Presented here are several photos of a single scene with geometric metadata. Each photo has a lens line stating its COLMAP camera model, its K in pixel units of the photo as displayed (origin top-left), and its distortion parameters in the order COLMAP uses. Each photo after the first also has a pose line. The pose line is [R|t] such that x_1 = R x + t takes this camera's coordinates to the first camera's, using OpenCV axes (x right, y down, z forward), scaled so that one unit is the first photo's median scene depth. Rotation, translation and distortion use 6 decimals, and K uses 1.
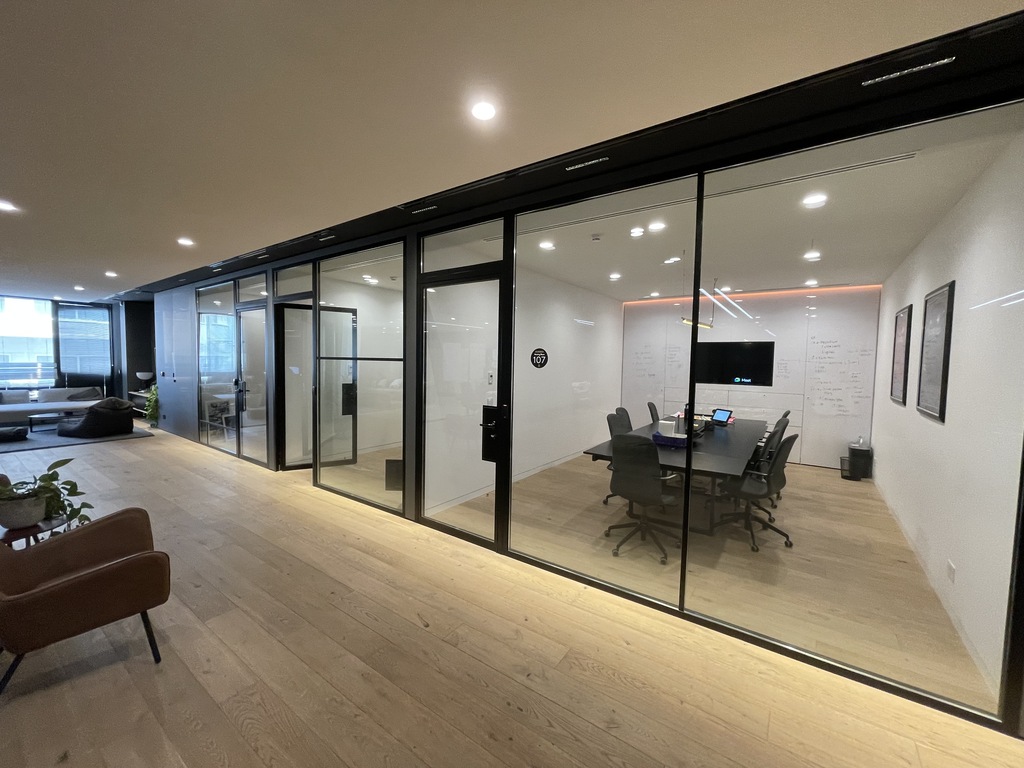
lens RADIAL K [[412.3, 0, 513.3], [0, 412.3, 381.3], [0, 0, 1]] dist [0.010709, 0.001098]
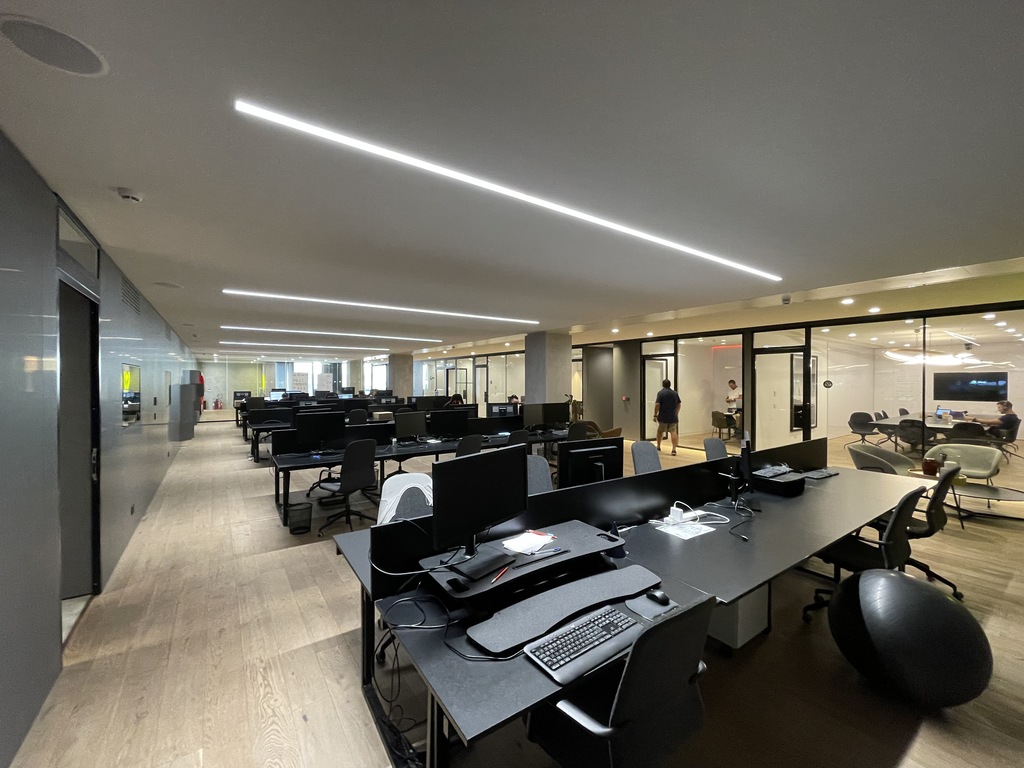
lens RADIAL K [[412.3, 0, 509.9], [0, 412.3, 383.7], [0, 0, 1]] dist [0.010709, 0.001098]
pose [[0.945422, -0.007381, -0.325764, 1.174771], [-0.010599, 0.998518, -0.053382, 0.143169], [0.325676, 0.053921, 0.943943, -2.315542]]
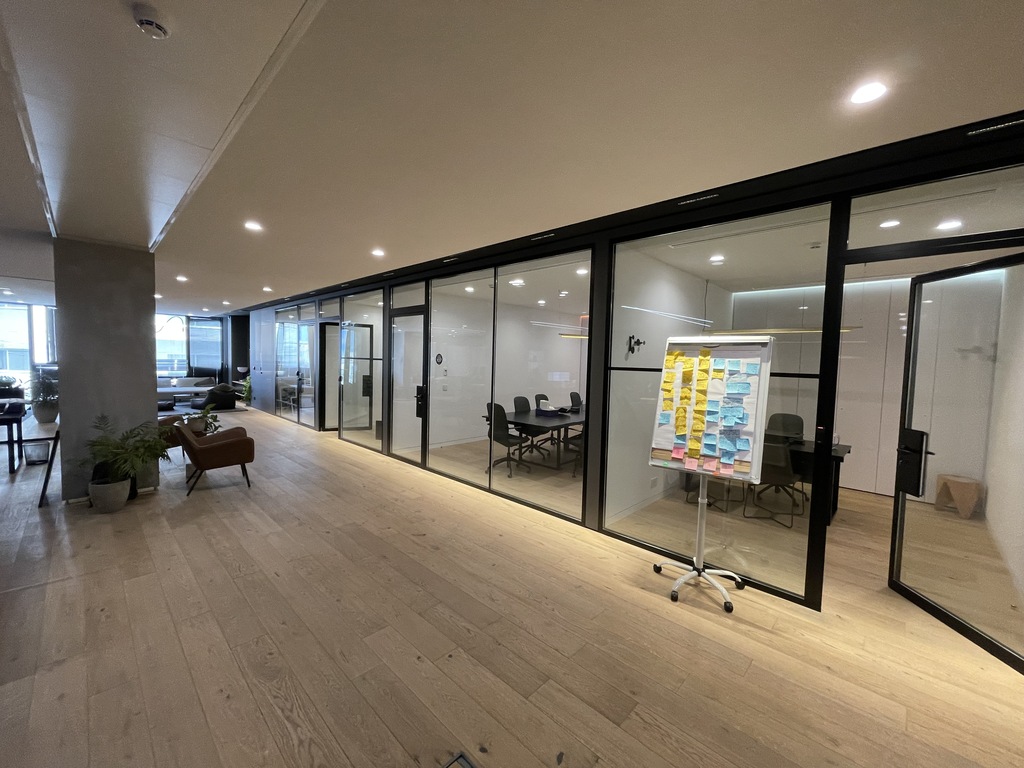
lens RADIAL K [[412.3, 0, 512.4], [0, 412.3, 380.3], [0, 0, 1]] dist [0.010709, 0.001098]
pose [[0.989369, 0.017286, -0.144396, 0.358573], [-0.018063, 0.999829, -0.004069, 0.020766], [0.144301, 0.006634, 0.989512, -0.417699]]
